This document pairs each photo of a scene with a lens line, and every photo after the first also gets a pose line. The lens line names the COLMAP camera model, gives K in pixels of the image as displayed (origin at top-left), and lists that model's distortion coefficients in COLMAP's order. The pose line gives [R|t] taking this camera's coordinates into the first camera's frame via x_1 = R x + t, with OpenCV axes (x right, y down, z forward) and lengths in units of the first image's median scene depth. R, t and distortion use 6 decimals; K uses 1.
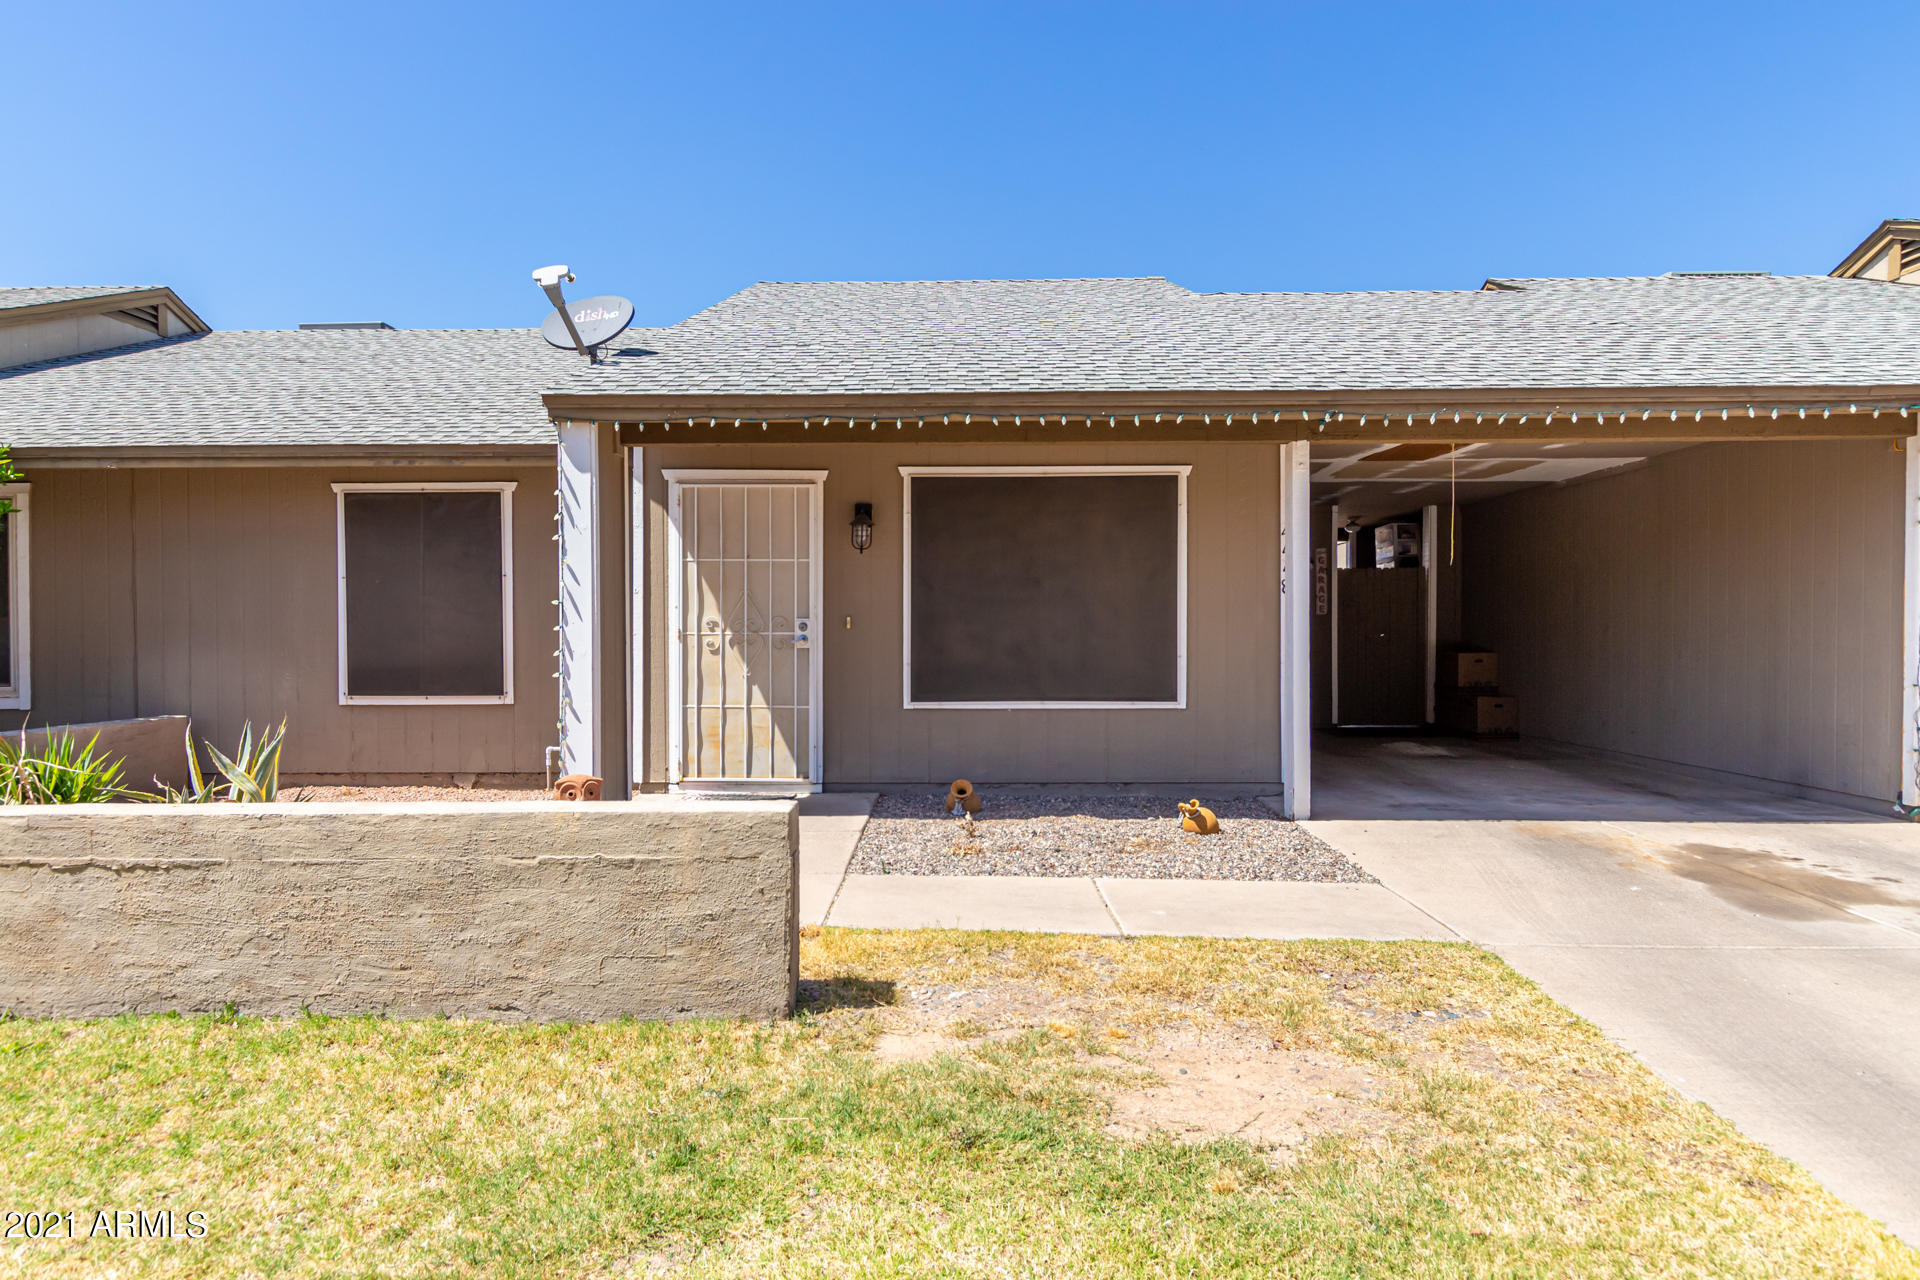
lens RADIAL K [[1026.5, 0, 958.7], [0, 1026.5, 639.9], [0, 0, 1]] dist [0.012230, -0.004890]
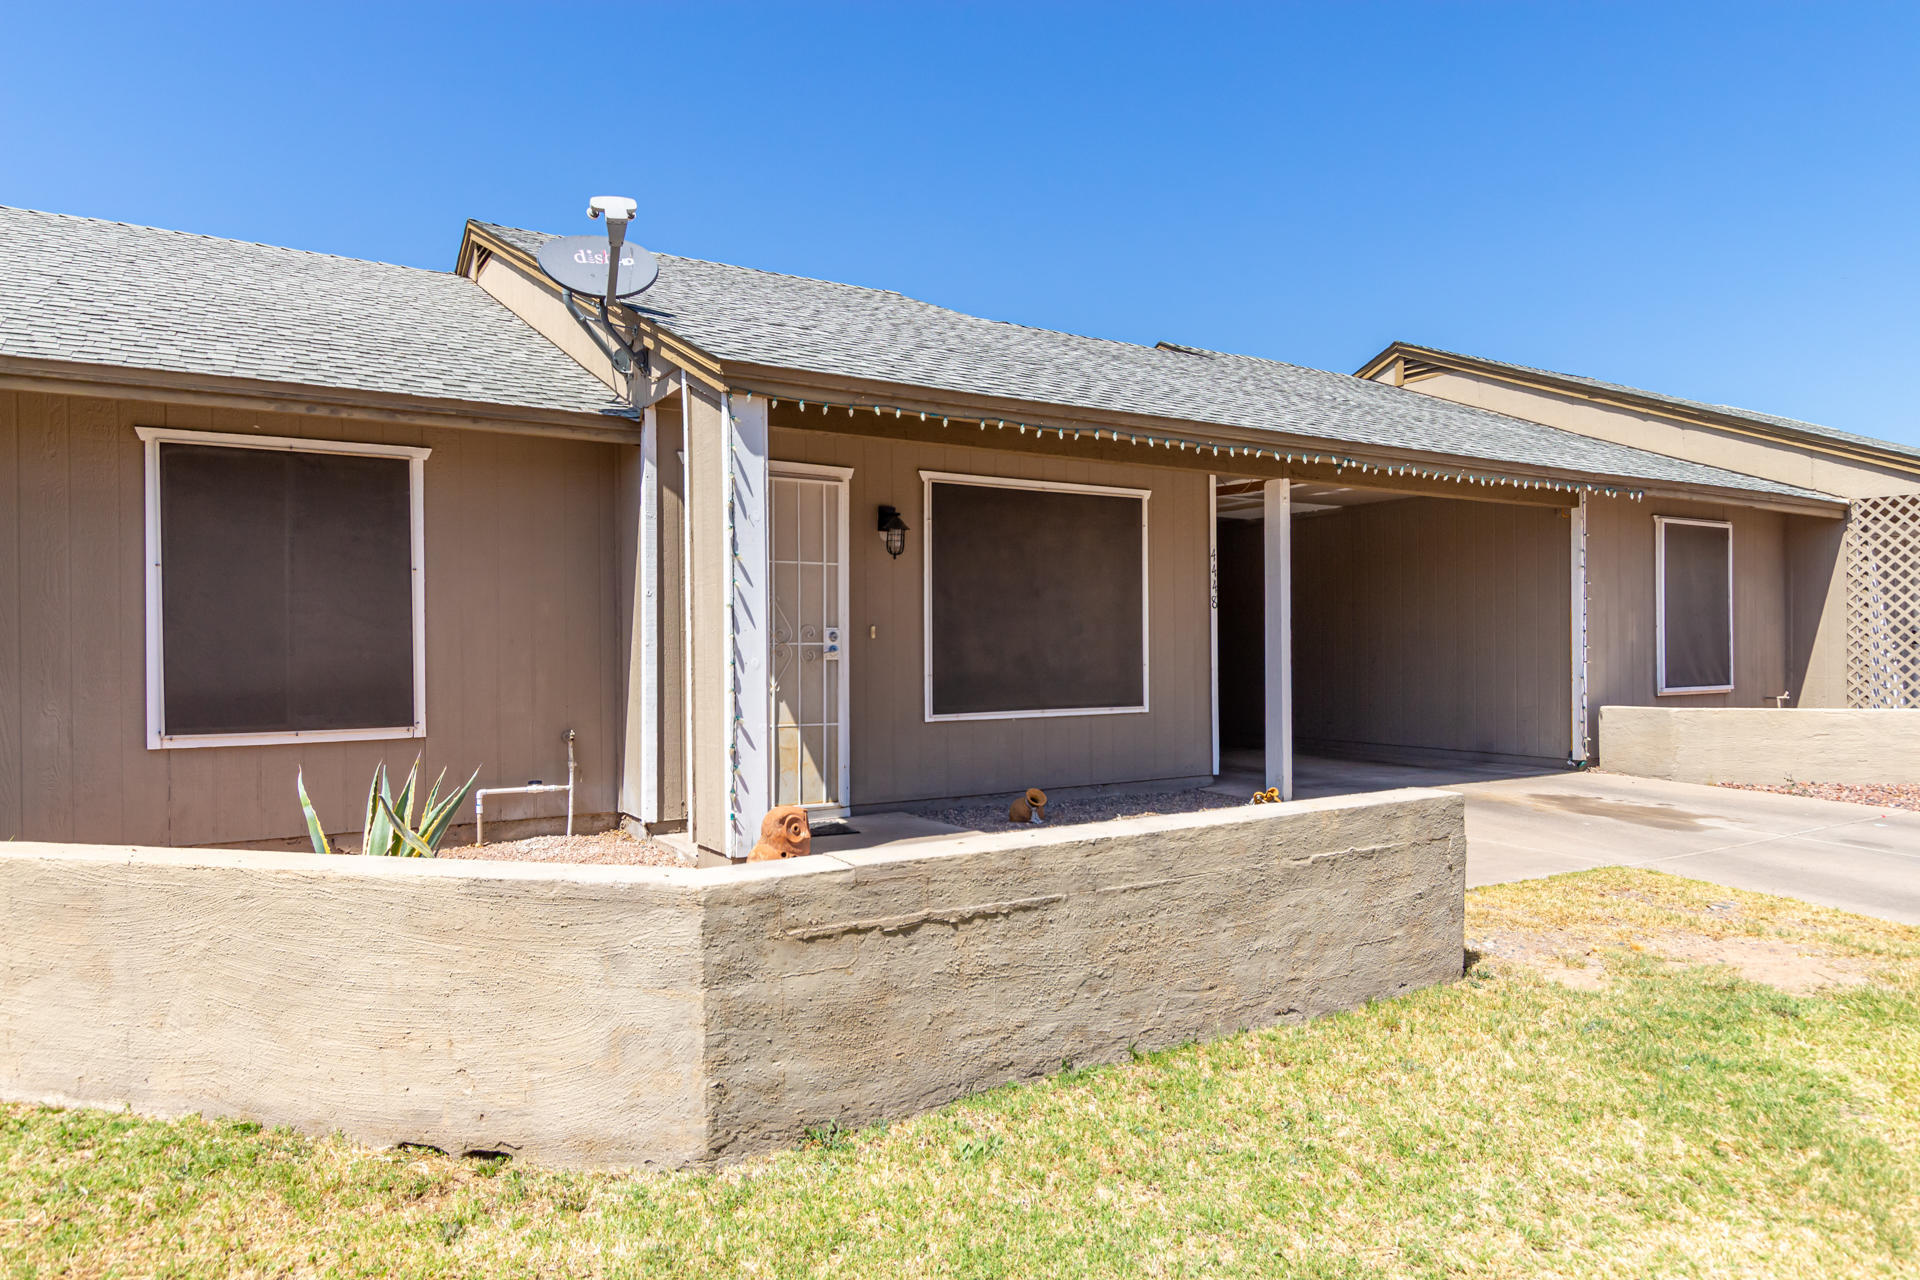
lens RADIAL K [[1086.2, 0, 958.7], [0, 1086.2, 638.8], [0, 0, 1]] dist [-0.000489, 0.000506]
pose [[0.860855, 0.001095, 0.508848, -0.611786], [0.007040, 0.999876, -0.014062, 0.004138], [-0.508801, 0.015687, 0.860741, 0.121850]]
